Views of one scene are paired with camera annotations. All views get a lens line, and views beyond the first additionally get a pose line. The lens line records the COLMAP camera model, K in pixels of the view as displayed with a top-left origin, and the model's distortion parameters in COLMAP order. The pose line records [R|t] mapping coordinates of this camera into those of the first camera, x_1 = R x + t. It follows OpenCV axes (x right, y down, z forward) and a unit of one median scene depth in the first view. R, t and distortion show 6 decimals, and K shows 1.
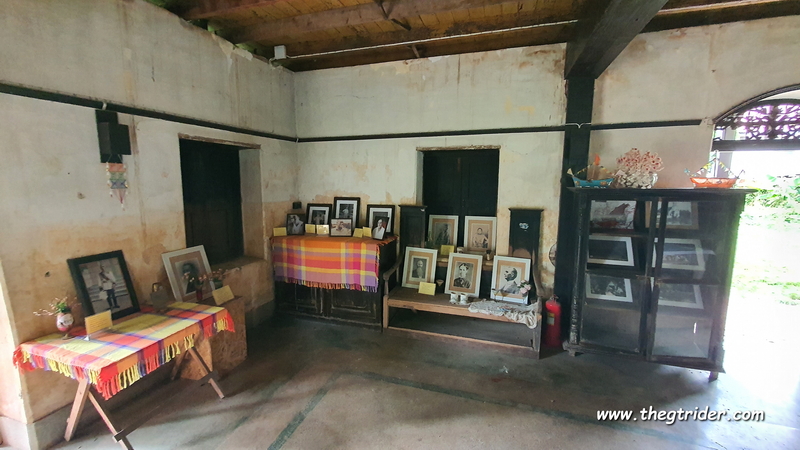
lens RADIAL K [[324.8, 0, 401.2], [0, 324.8, 226.4], [0, 0, 1]] dist [0.000617, -0.000305]
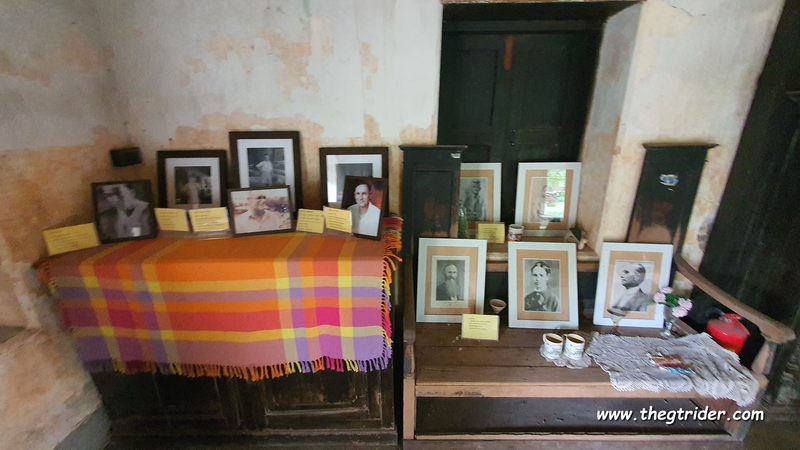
lens RADIAL K [[324.8, 0, 402.3], [0, 324.8, 225.2], [0, 0, 1]] dist [0.000617, -0.000305]
pose [[0.956808, -0.104179, 0.271413, -0.134960], [0.055031, 0.981612, 0.182783, -0.042504], [-0.285465, -0.159952, 0.944947, 0.597117]]
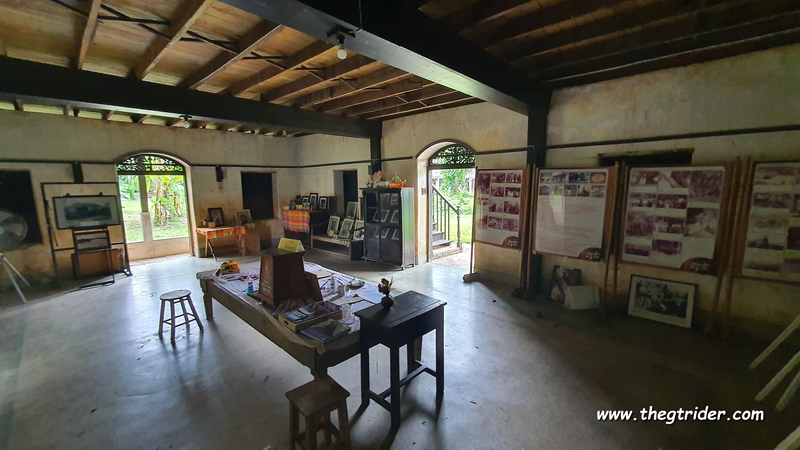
lens RADIAL K [[324.8, 0, 401.2], [0, 324.8, 227.1], [0, 0, 1]] dist [0.000617, -0.000305]
pose [[0.907800, 0.043703, -0.417121, 1.397531], [-0.045049, 0.998963, 0.006624, 0.106867], [0.416977, 0.012778, 0.908827, -0.797782]]
